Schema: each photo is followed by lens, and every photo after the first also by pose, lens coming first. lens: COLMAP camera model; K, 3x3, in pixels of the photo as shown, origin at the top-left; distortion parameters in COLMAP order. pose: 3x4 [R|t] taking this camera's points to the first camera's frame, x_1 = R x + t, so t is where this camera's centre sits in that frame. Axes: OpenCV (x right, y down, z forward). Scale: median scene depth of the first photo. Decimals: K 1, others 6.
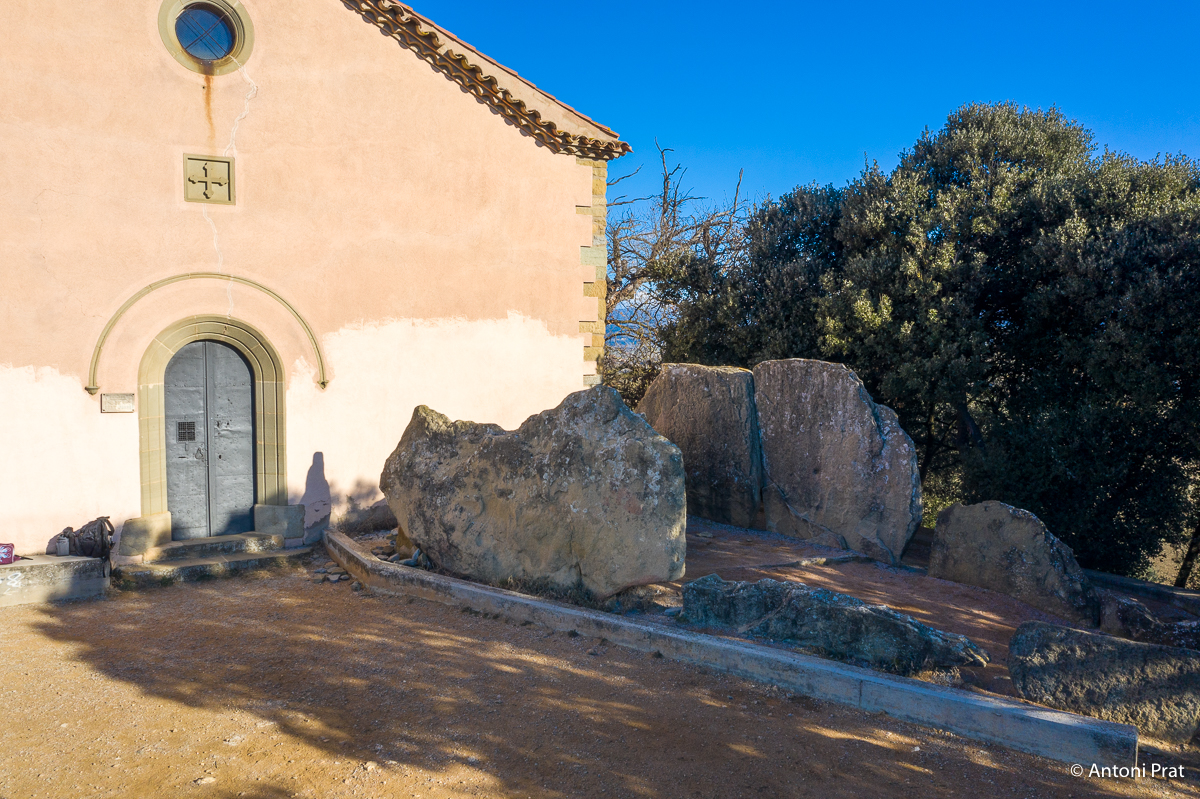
lens RADIAL K [[959.2, 0, 600.0], [0, 959.2, 399.5], [0, 0, 1]] dist [-0.024292, 0.011058]
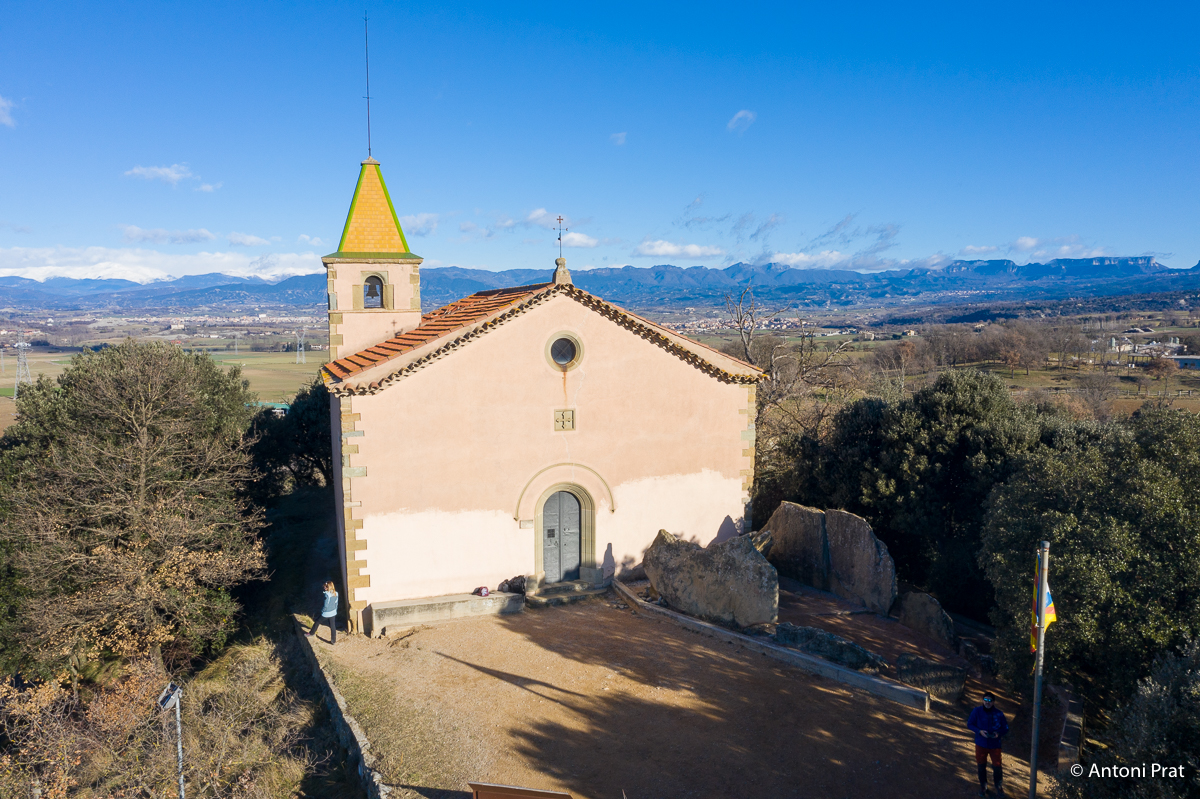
lens RADIAL K [[959.2, 0, 600.0], [0, 959.2, 399.5], [0, 0, 1]] dist [-0.024292, 0.011058]
pose [[0.982389, 0.015530, -0.186199, 0.071984], [-0.008526, 0.999228, 0.038360, -0.365425], [0.186651, -0.036097, 0.981763, -1.124283]]
